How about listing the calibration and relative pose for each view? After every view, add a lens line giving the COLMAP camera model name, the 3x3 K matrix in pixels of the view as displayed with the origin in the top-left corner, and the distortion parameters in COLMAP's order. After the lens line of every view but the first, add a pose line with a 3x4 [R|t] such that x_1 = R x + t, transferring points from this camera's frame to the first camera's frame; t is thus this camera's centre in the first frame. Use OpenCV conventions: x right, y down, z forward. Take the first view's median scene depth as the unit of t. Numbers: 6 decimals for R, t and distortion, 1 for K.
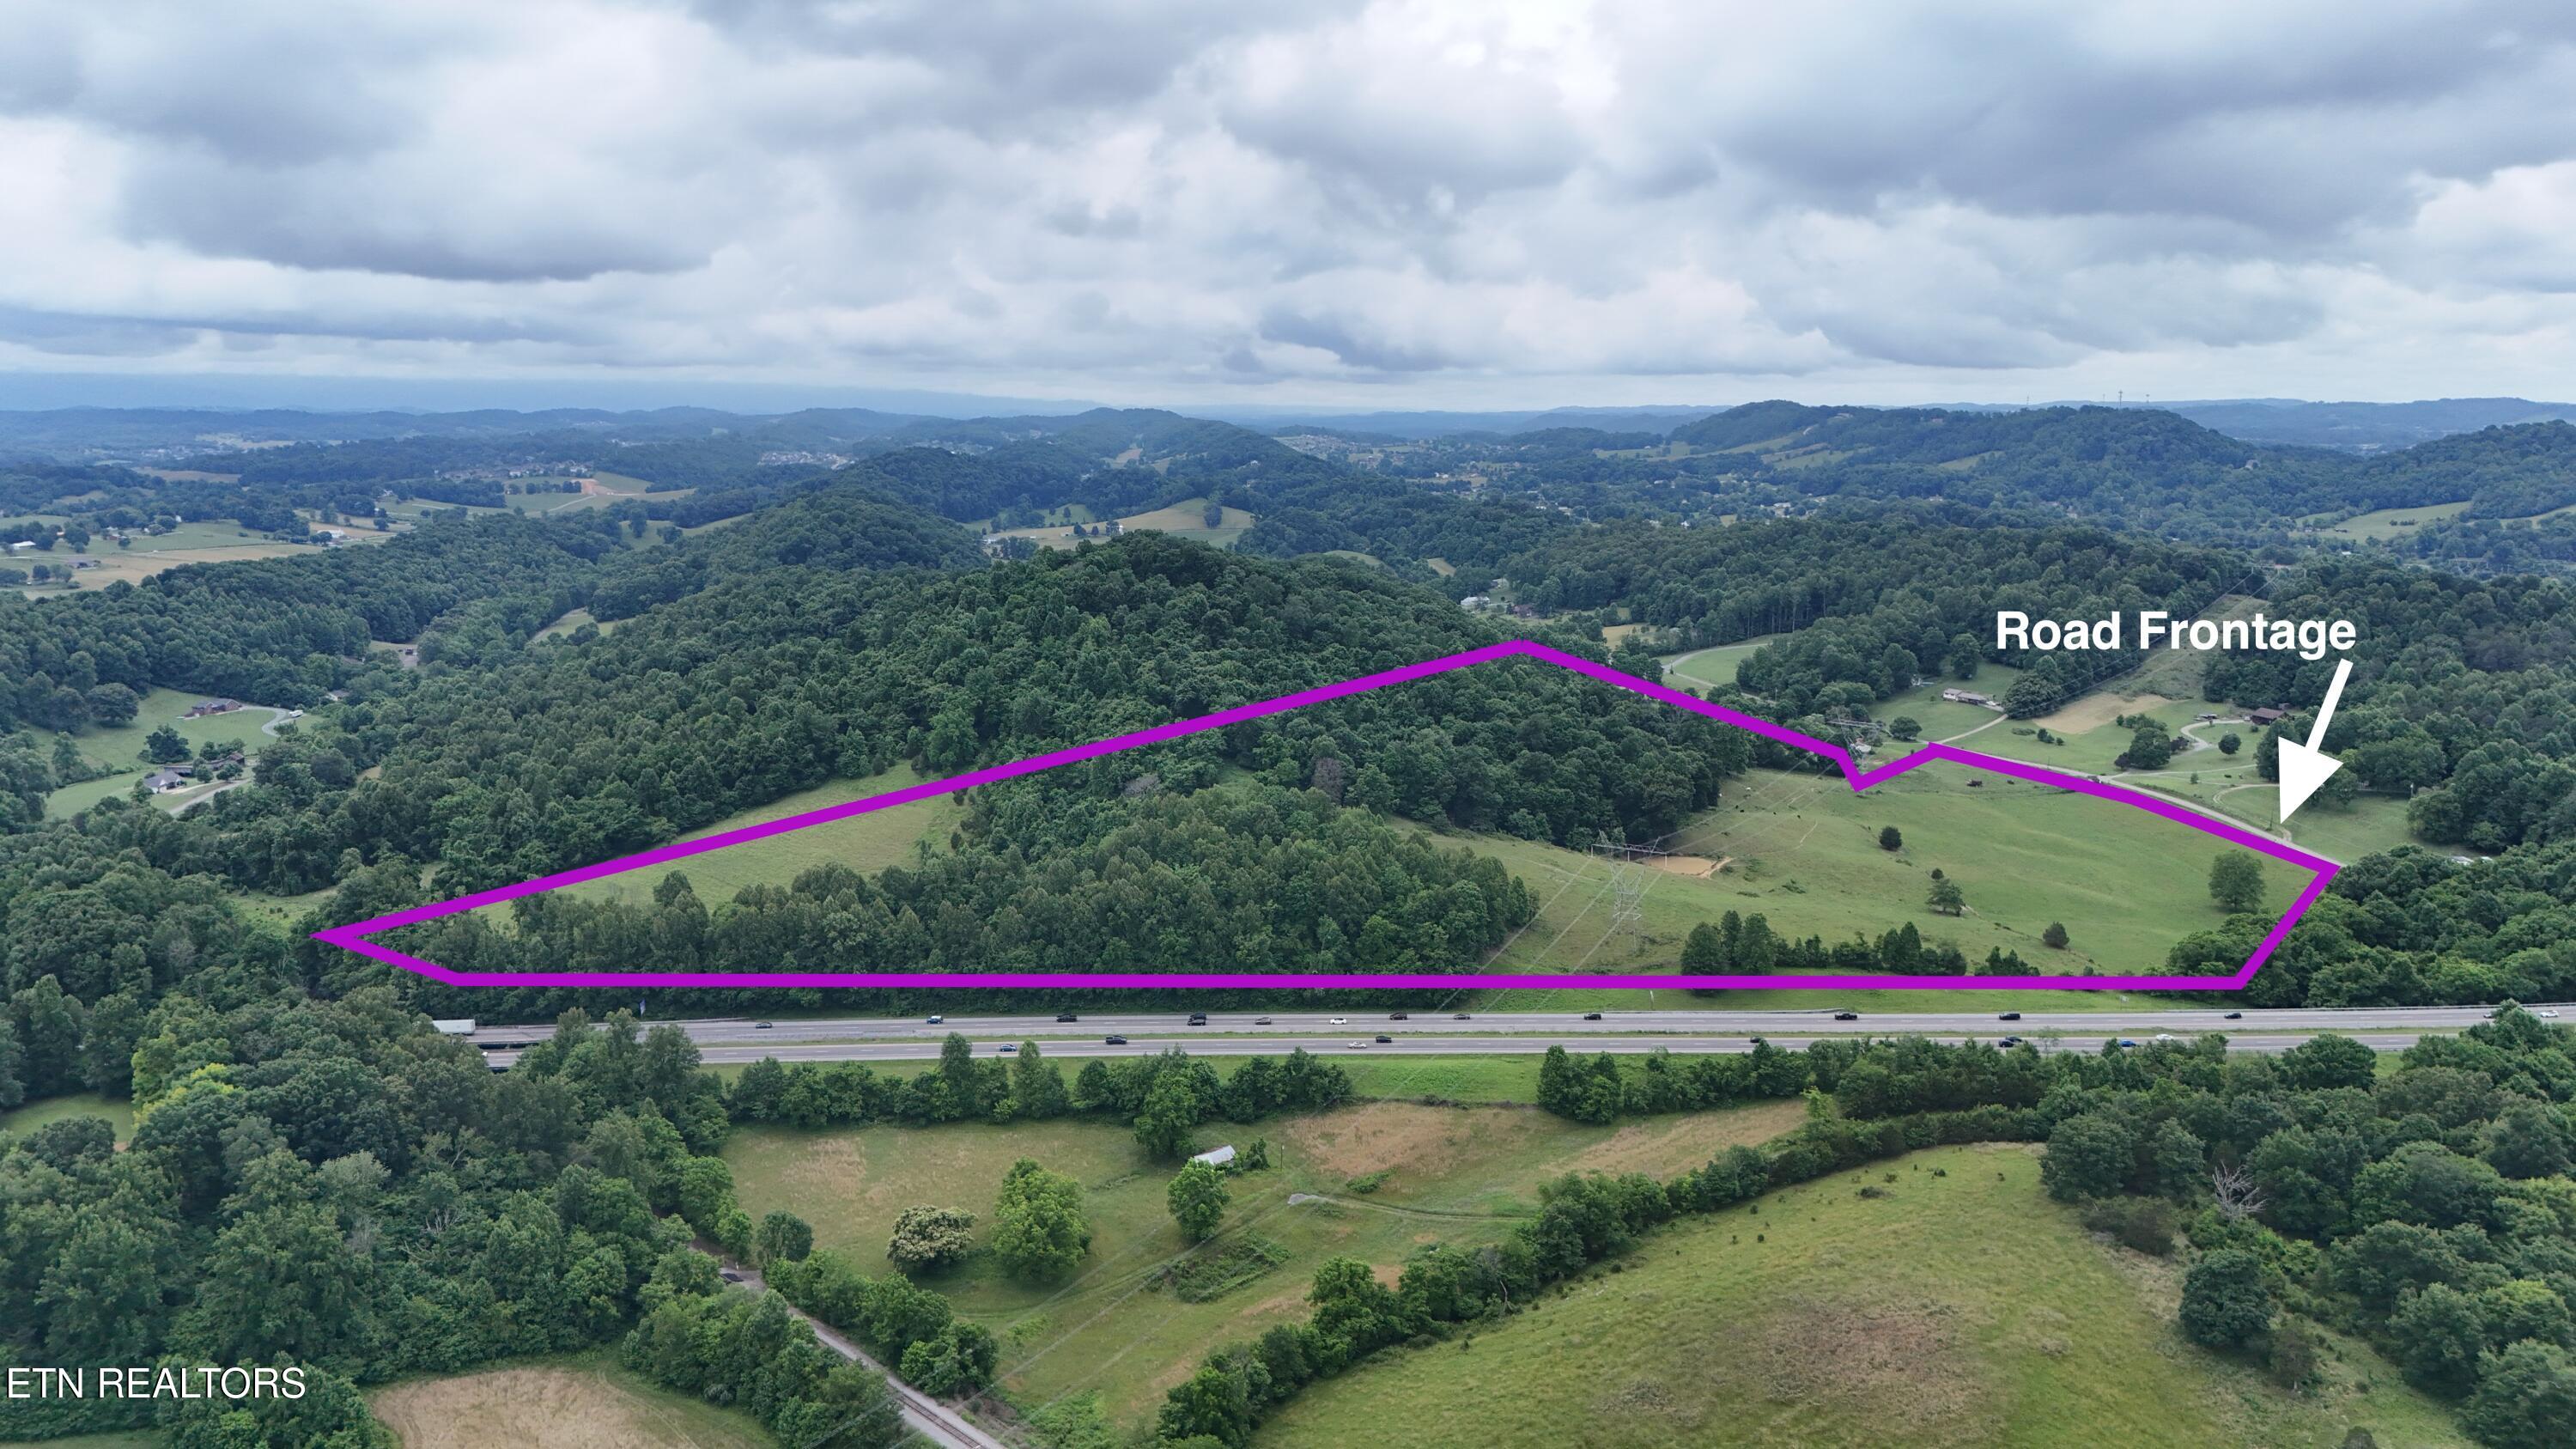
lens RADIAL K [[1752.8, 0, 1293.5], [0, 1752.8, 728.6], [0, 0, 1]] dist [0.011515, -0.003573]
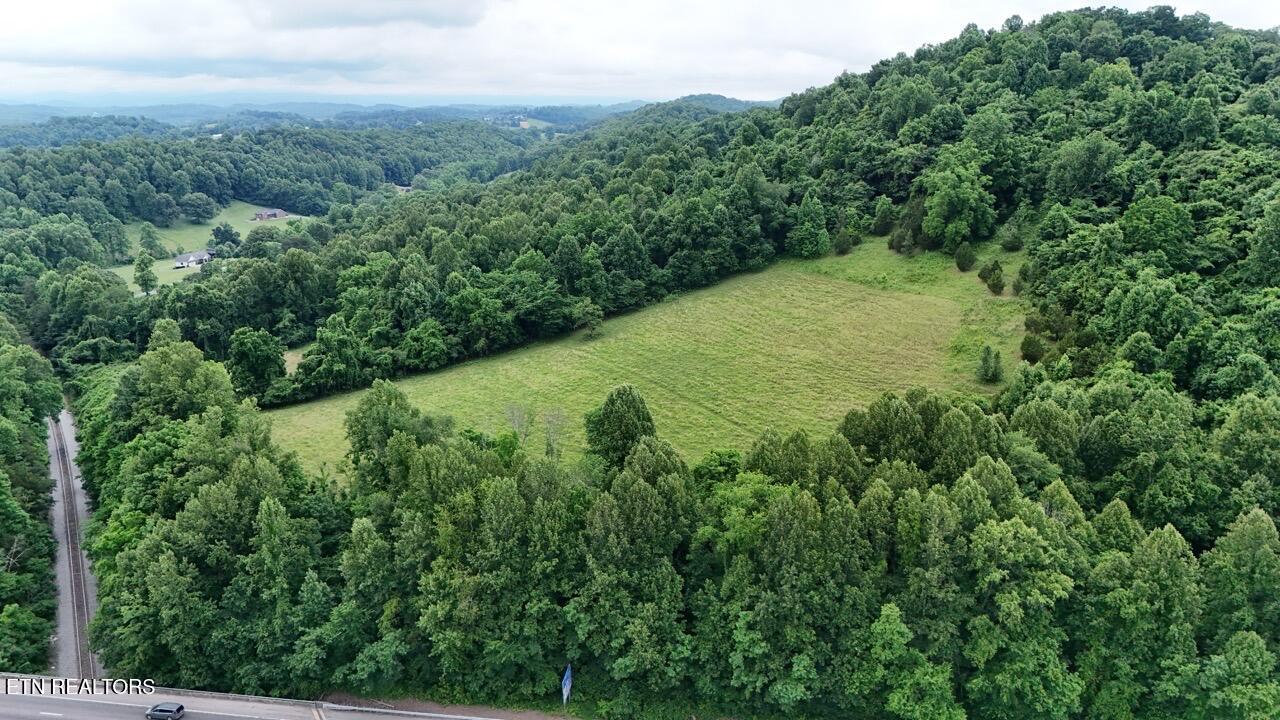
lens RADIAL K [[870.8, 0, 639.1], [0, 870.8, 360.5], [0, 0, 1]] dist [0.011515, -0.003573]
pose [[0.968160, 0.055552, -0.244092, -0.229640], [-0.031165, 0.994228, 0.102661, 0.036496], [0.248386, -0.091785, 0.964303, 0.603044]]
